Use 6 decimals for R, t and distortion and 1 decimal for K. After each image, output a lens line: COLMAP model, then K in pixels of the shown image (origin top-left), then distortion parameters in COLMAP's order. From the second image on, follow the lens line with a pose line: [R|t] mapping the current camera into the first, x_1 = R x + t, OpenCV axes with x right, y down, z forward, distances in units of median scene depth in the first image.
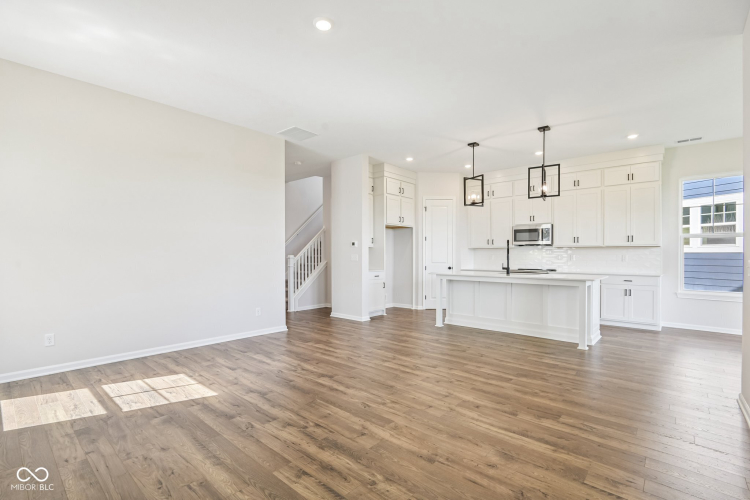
lens RADIAL K [[351.5, 0, 373.7], [0, 351.5, 252.9], [0, 0, 1]] dist [-0.005836, -0.000573]
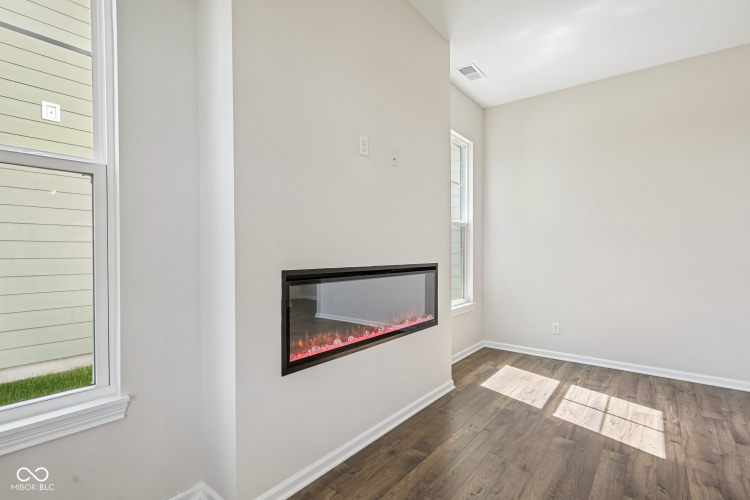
lens RADIAL K [[351.5, 0, 374.9], [0, 351.5, 253.3], [0, 0, 1]] dist [-0.005836, -0.000573]
pose [[0.055606, 0.001006, -0.998452, 0.210837], [0.004876, 0.999987, 0.001279, -0.001403], [0.998441, -0.004940, 0.055600, 0.409665]]
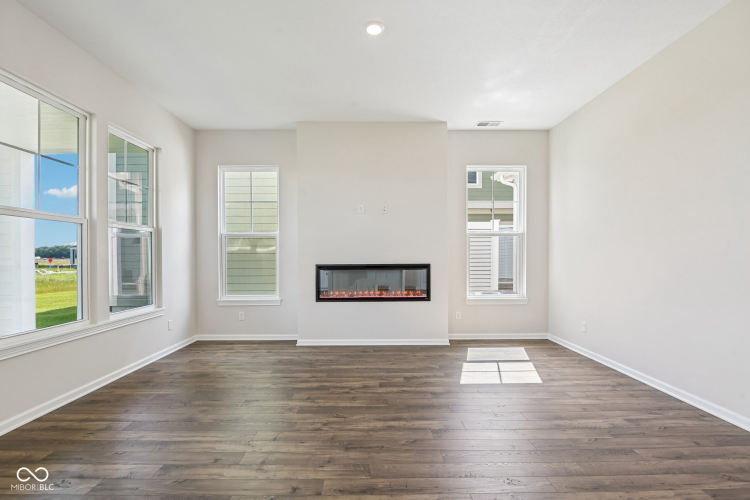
lens RADIAL K [[351.5, 0, 374.5], [0, 351.5, 257.4], [0, 0, 1]] dist [-0.005836, -0.000573]
pose [[-0.747068, 0.000205, -0.664747, 0.509905], [0.008617, 0.999919, -0.009376, 0.012412], [0.664691, -0.012733, -0.747010, 1.687996]]
